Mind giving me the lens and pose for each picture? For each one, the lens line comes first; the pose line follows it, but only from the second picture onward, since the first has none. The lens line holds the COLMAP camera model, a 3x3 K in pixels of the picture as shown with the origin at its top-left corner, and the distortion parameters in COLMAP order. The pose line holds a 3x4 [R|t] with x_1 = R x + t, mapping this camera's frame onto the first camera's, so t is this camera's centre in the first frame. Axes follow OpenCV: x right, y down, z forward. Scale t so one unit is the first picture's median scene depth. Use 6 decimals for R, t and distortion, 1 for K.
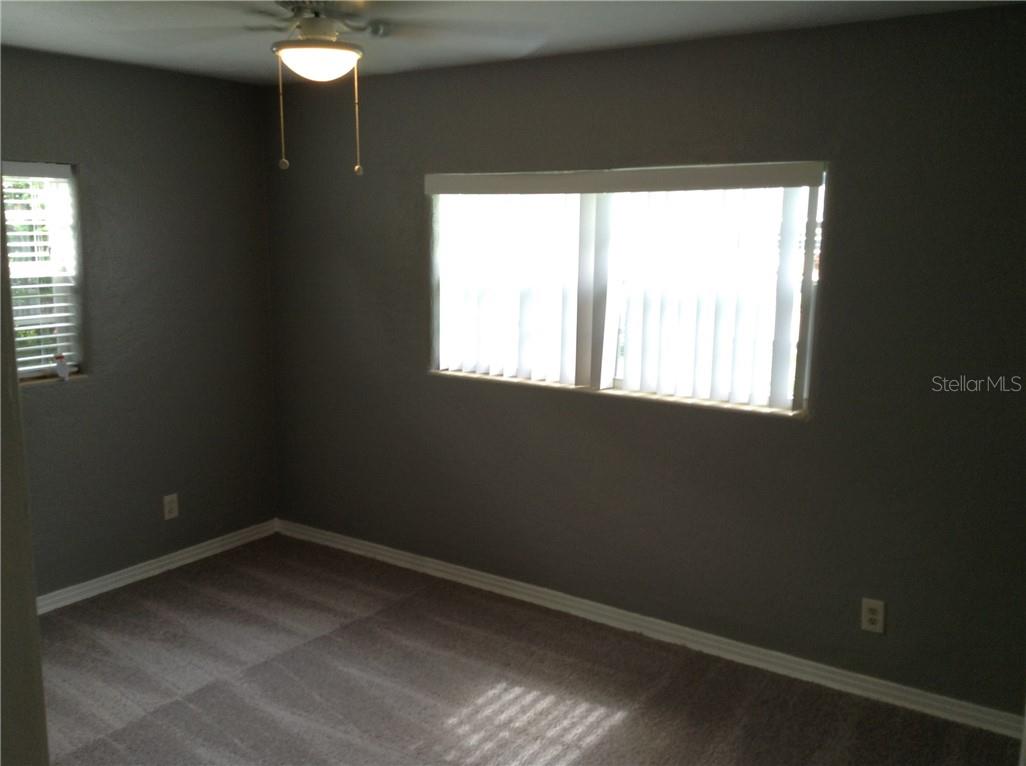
lens RADIAL K [[920.1, 0, 513.0], [0, 920.1, 383.0], [0, 0, 1]] dist [0.004135, -0.005563]
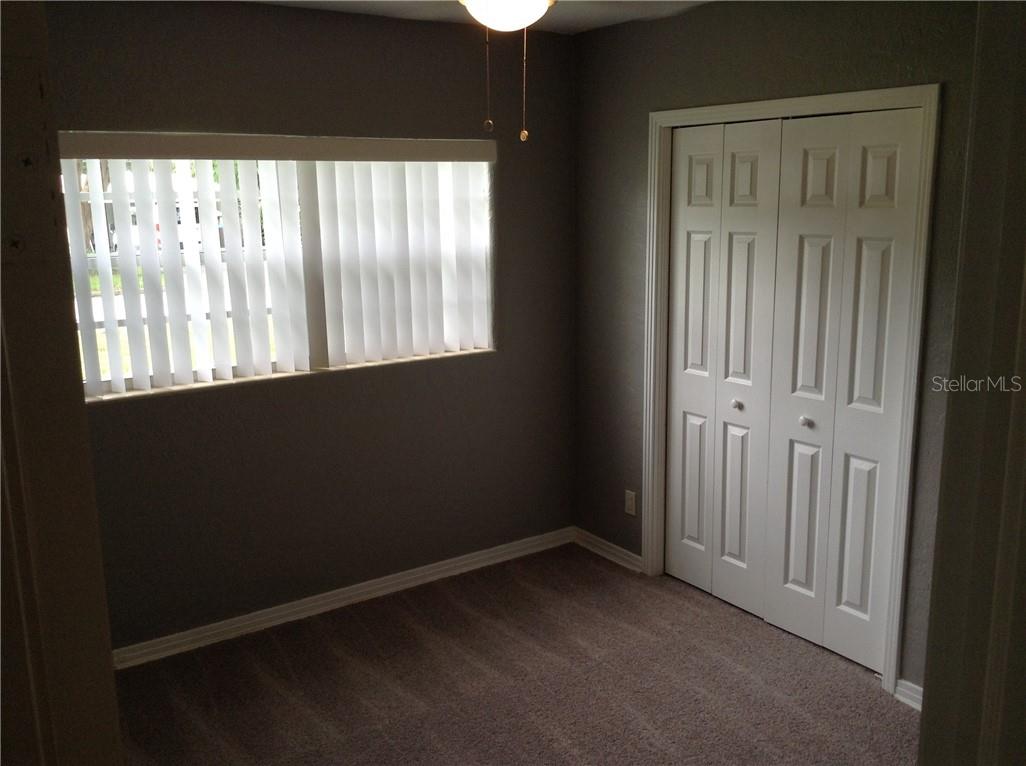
lens RADIAL K [[920.1, 0, 513.0], [0, 920.1, 383.0], [0, 0, 1]] dist [0.004135, -0.005563]
pose [[0.347309, -0.201536, 0.915838, -0.743758], [0.166027, 0.974419, 0.151465, -0.094704], [-0.922936, 0.099449, 0.371885, 0.486456]]
